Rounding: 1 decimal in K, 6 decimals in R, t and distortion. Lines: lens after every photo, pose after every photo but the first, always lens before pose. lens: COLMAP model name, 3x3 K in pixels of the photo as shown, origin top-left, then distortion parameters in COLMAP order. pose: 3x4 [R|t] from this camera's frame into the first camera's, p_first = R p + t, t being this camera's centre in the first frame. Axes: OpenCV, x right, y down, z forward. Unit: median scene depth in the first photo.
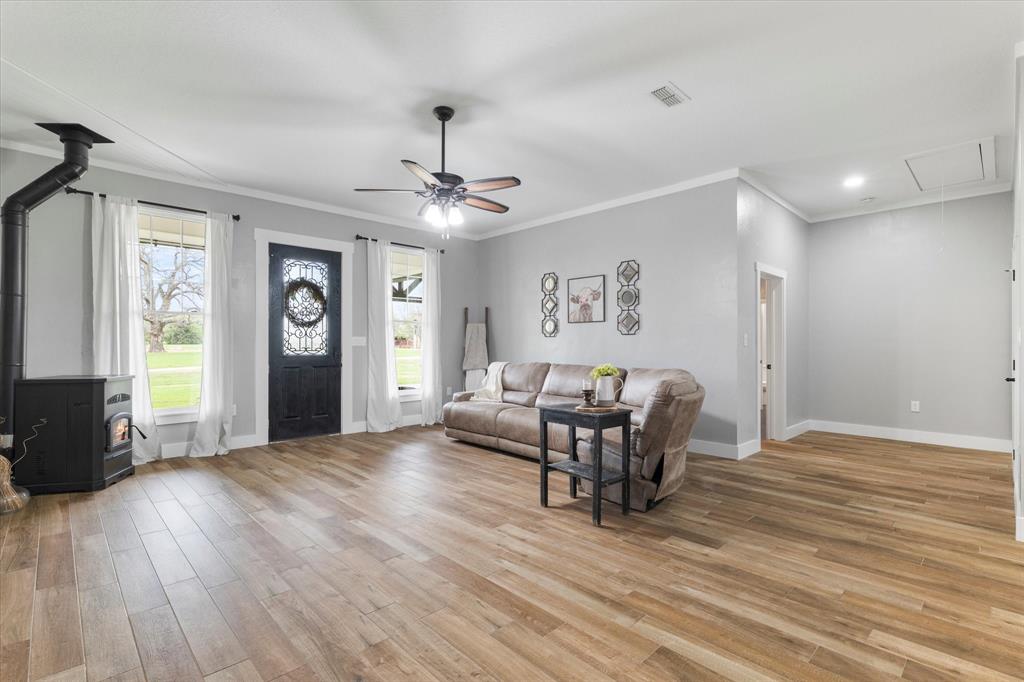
lens RADIAL K [[477.2, 0, 512.0], [0, 477.2, 341.0], [0, 0, 1]] dist [-0.000338, 0.000304]
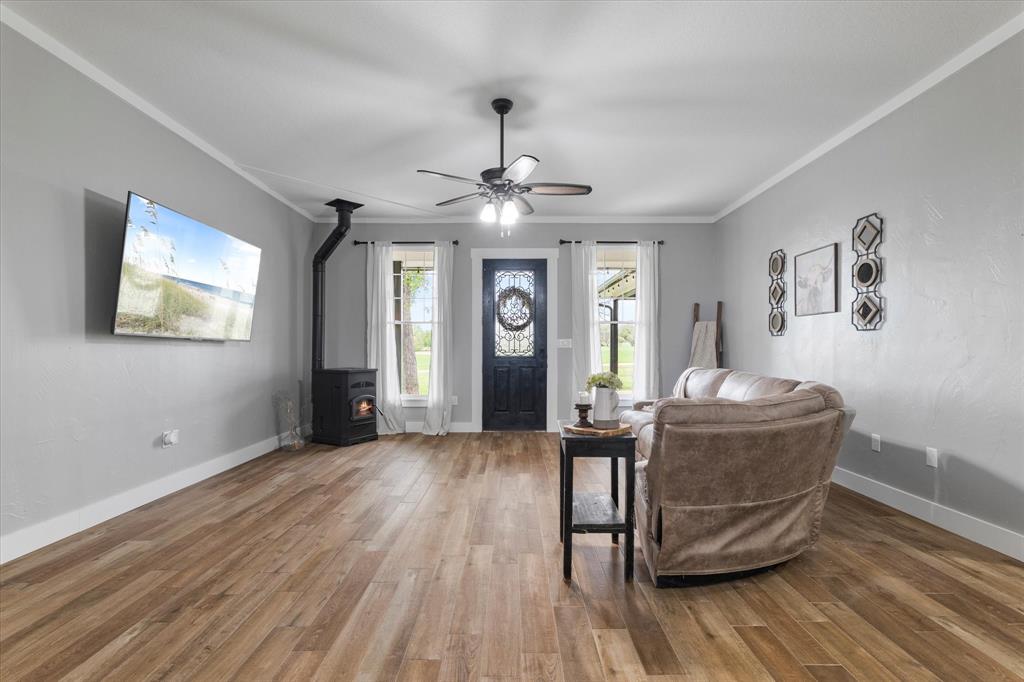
lens RADIAL K [[478.9, 0, 514.2], [0, 478.9, 344.7], [0, 0, 1]] dist [0.001749, 0.000537]
pose [[0.723796, -0.004114, -0.690002, 0.359939], [0.005830, 0.999983, 0.000153, 0.002931], [0.689990, -0.004134, 0.723807, 0.209959]]
